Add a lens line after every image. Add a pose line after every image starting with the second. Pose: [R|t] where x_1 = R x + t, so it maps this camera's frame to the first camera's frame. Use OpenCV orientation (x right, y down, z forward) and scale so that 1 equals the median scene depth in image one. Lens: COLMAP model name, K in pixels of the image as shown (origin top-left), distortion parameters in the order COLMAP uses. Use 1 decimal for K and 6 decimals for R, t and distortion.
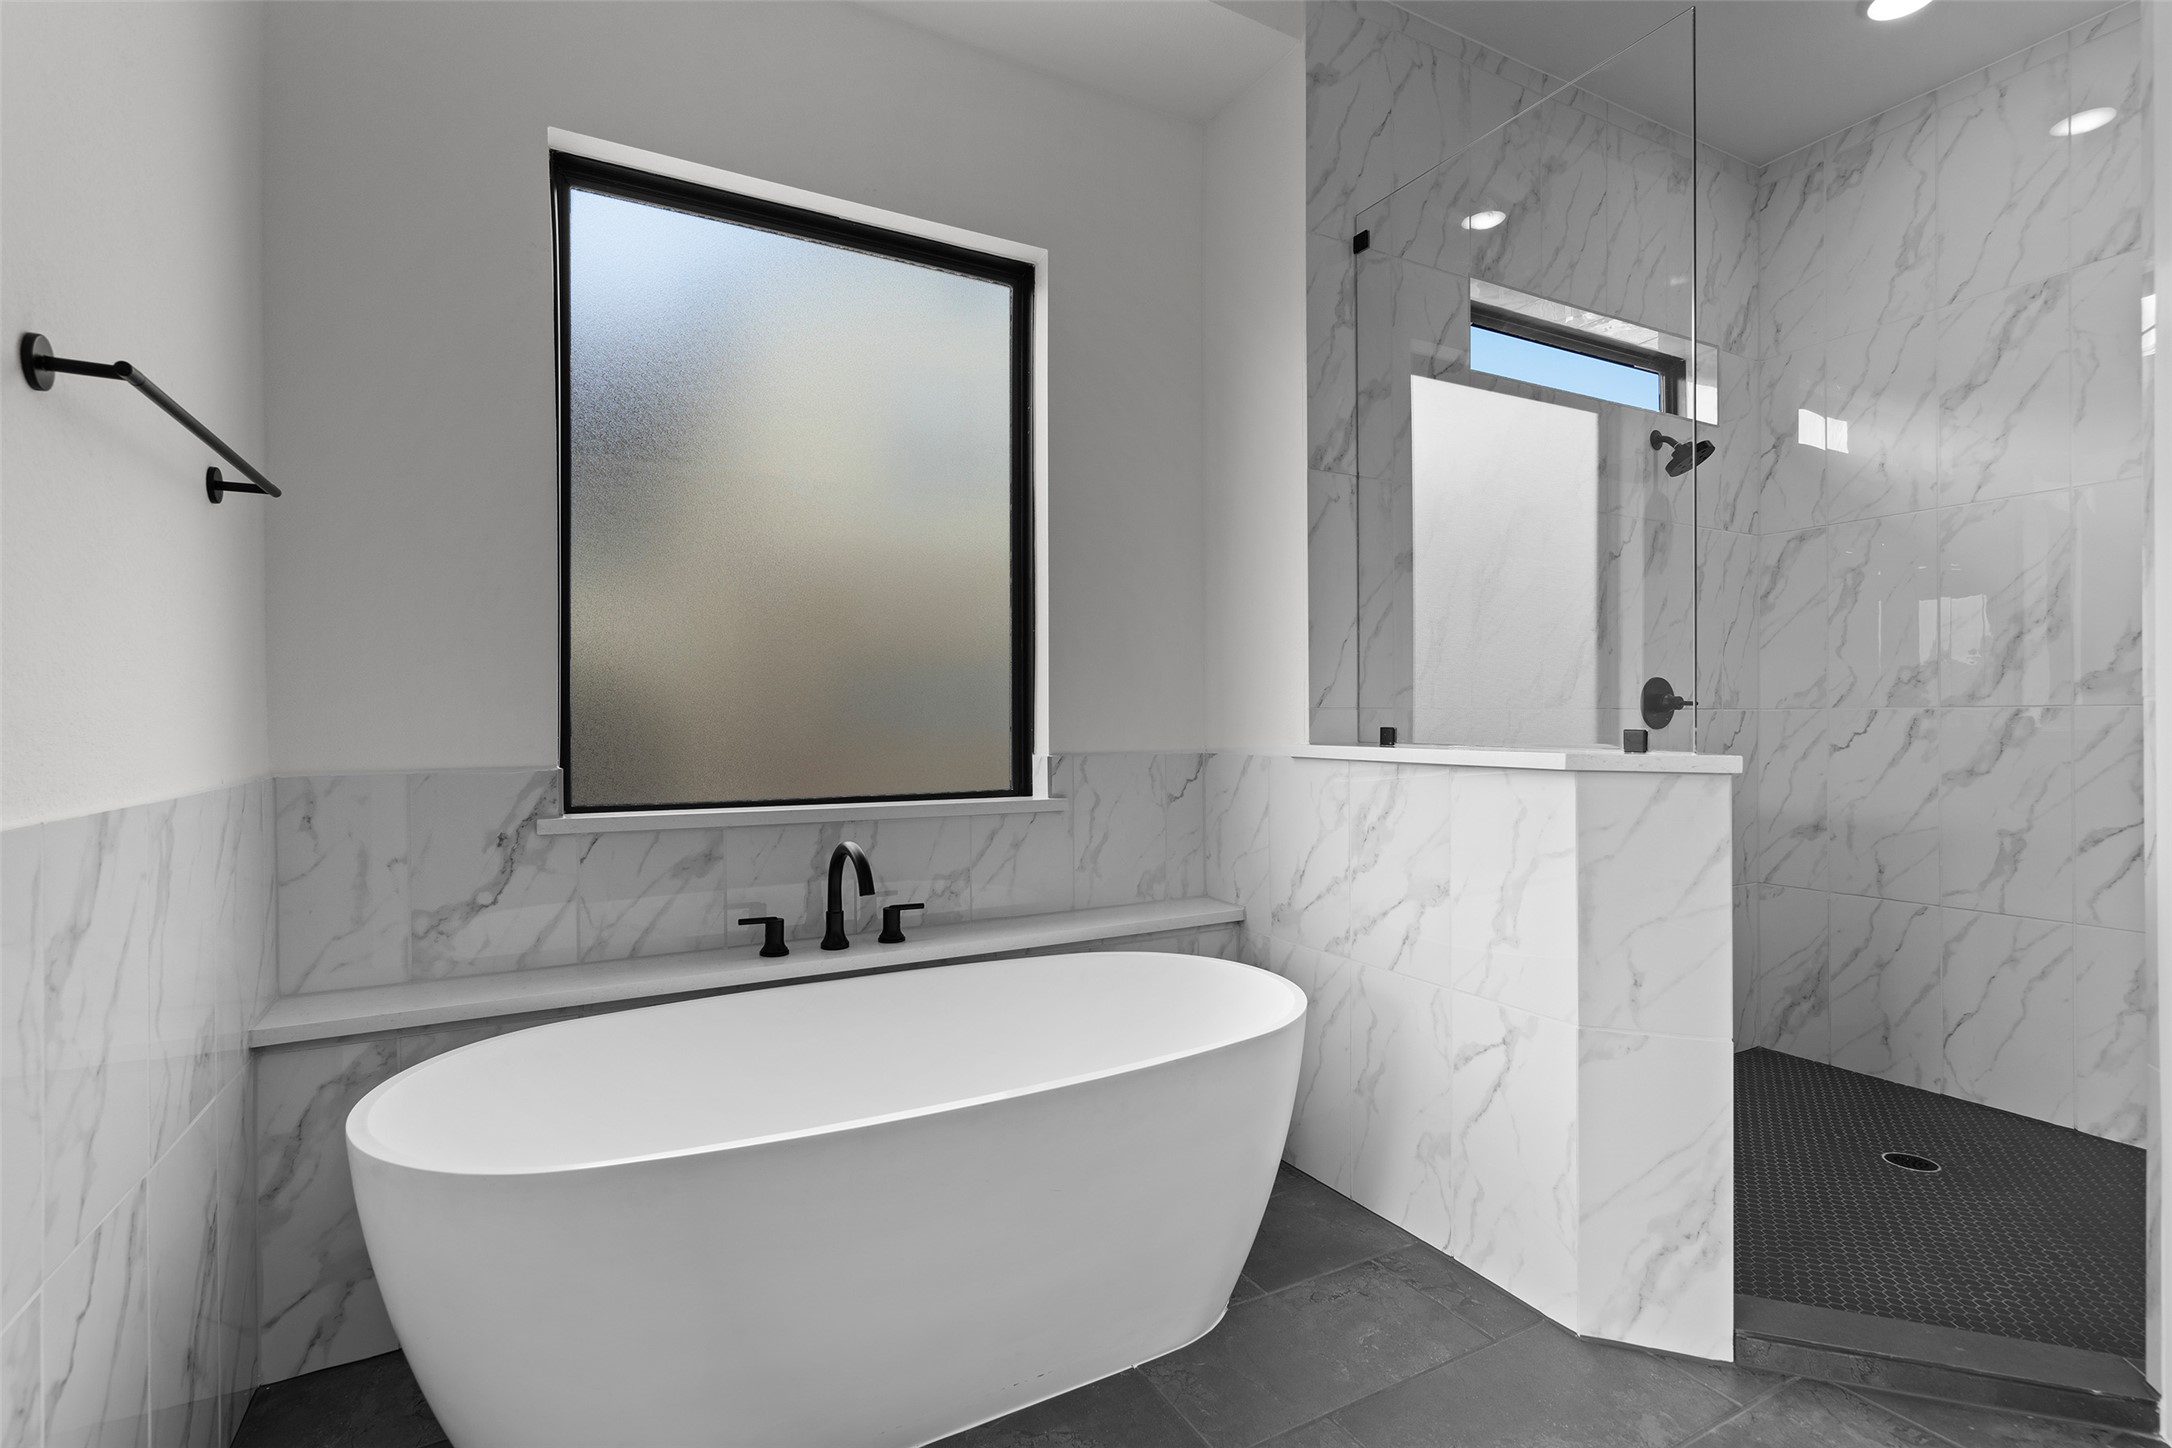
lens RADIAL K [[993.6, 0, 1087.7], [0, 993.6, 720.5], [0, 0, 1]] dist [-0.002971, 0.000795]
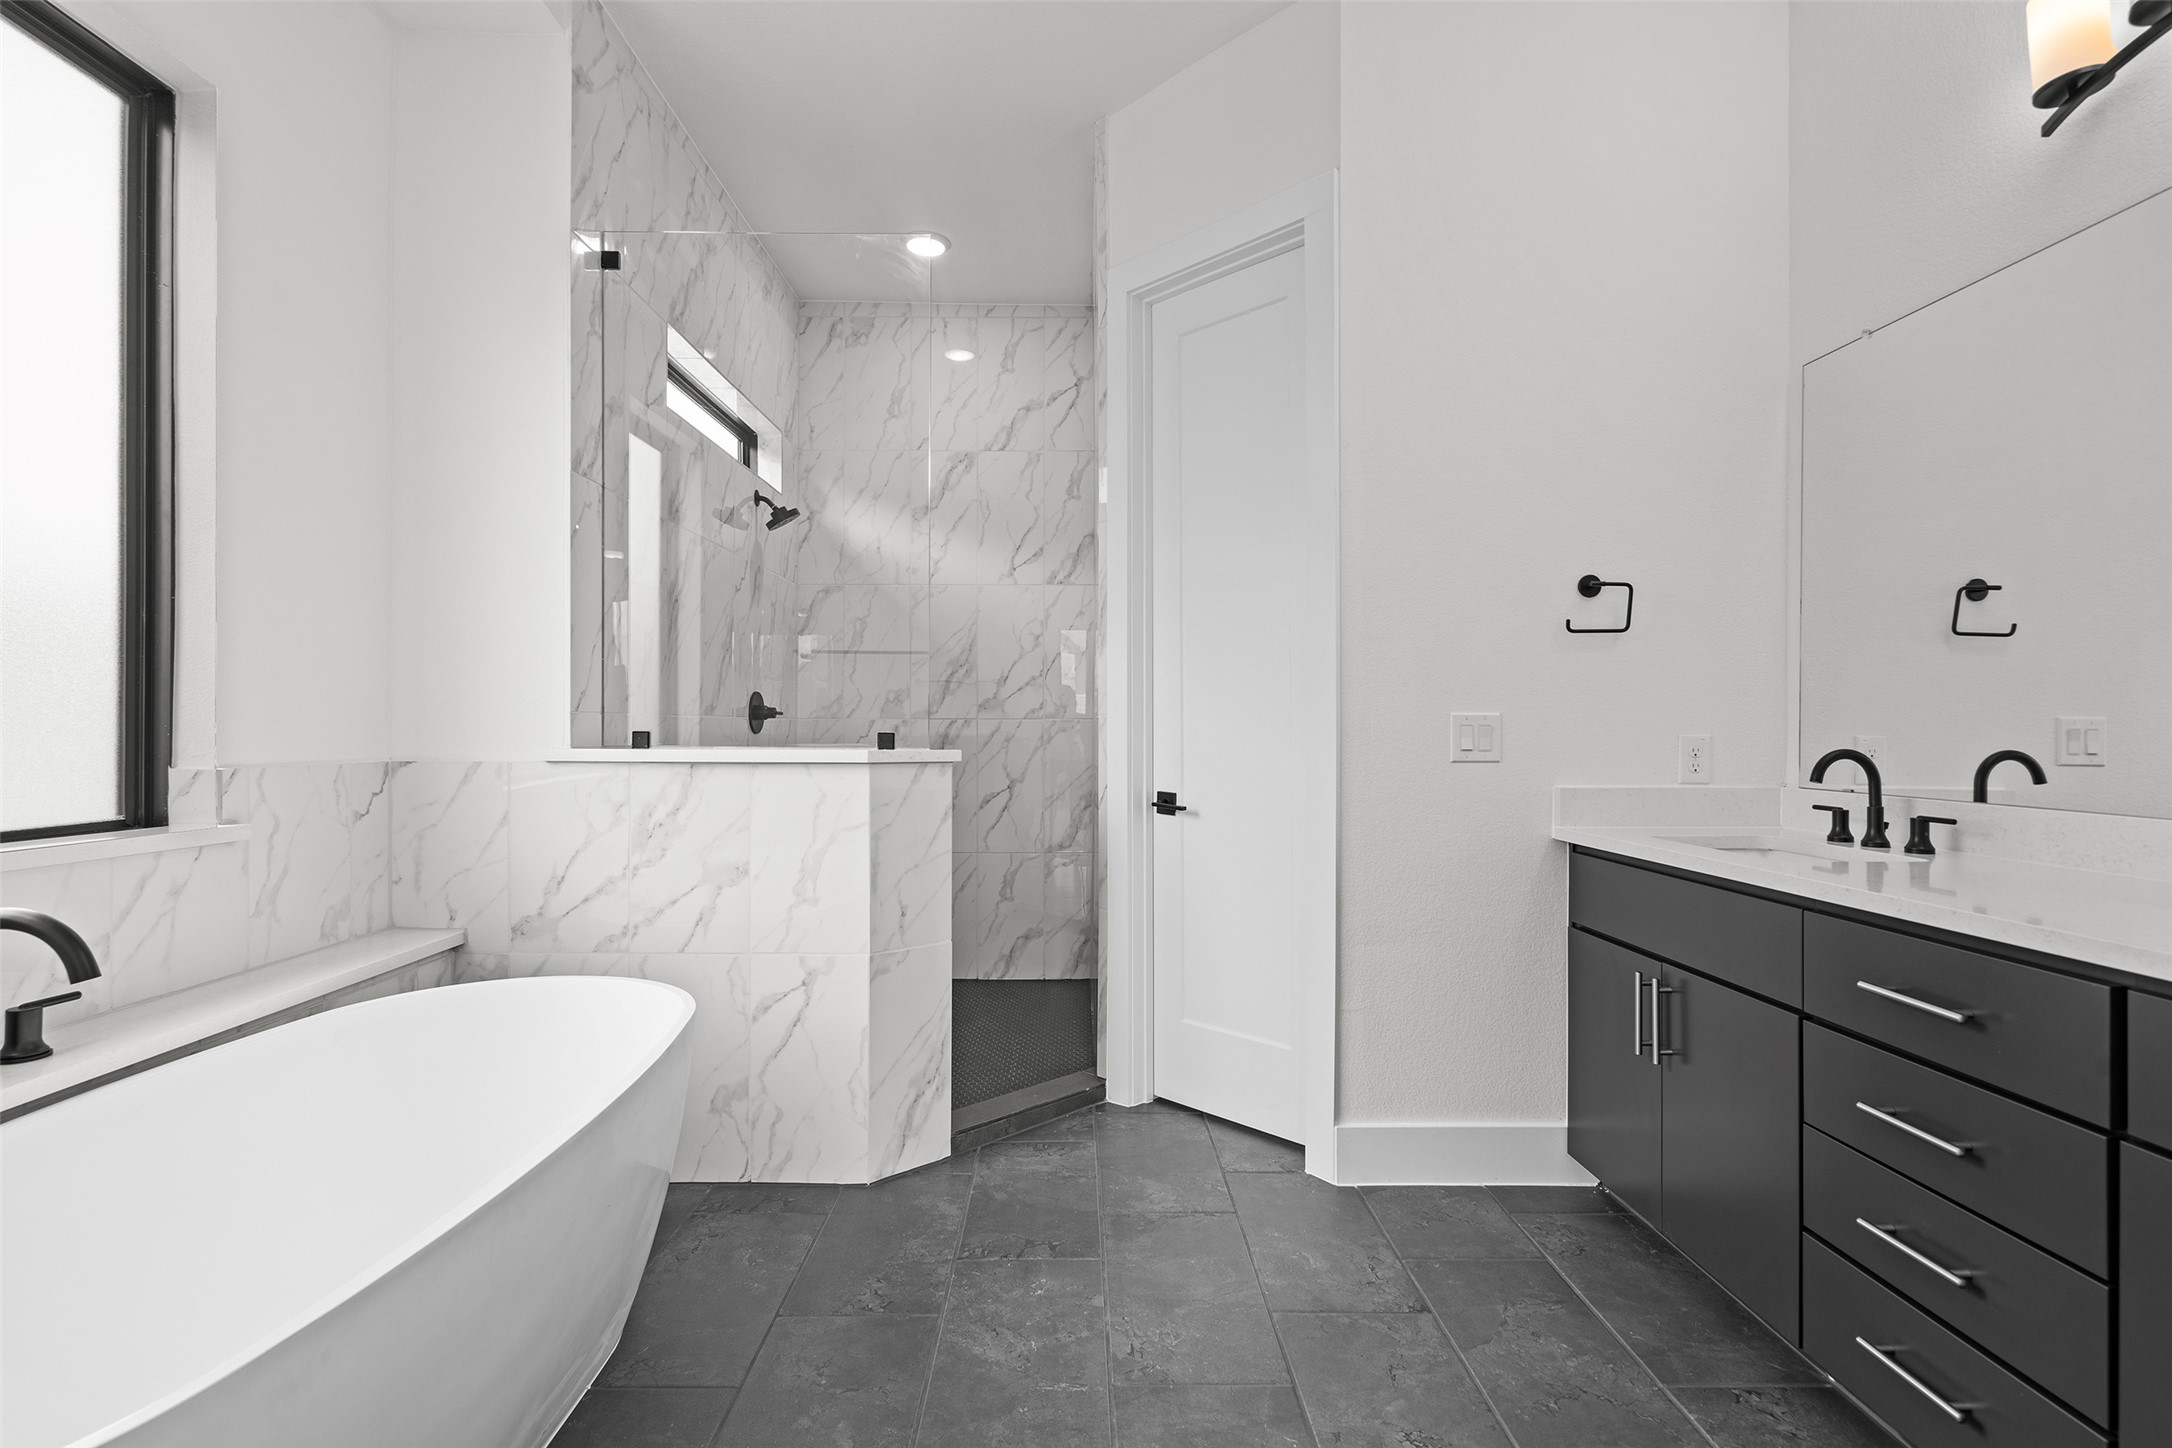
lens RADIAL K [[993.6, 0, 1075.9], [0, 993.6, 728.2], [0, 0, 1]] dist [-0.002971, 0.000795]
pose [[0.479479, 0.004600, 0.877541, -0.403229], [-0.005090, 0.999984, -0.002460, 0.003797], [-0.877538, -0.003287, 0.479495, 0.082739]]
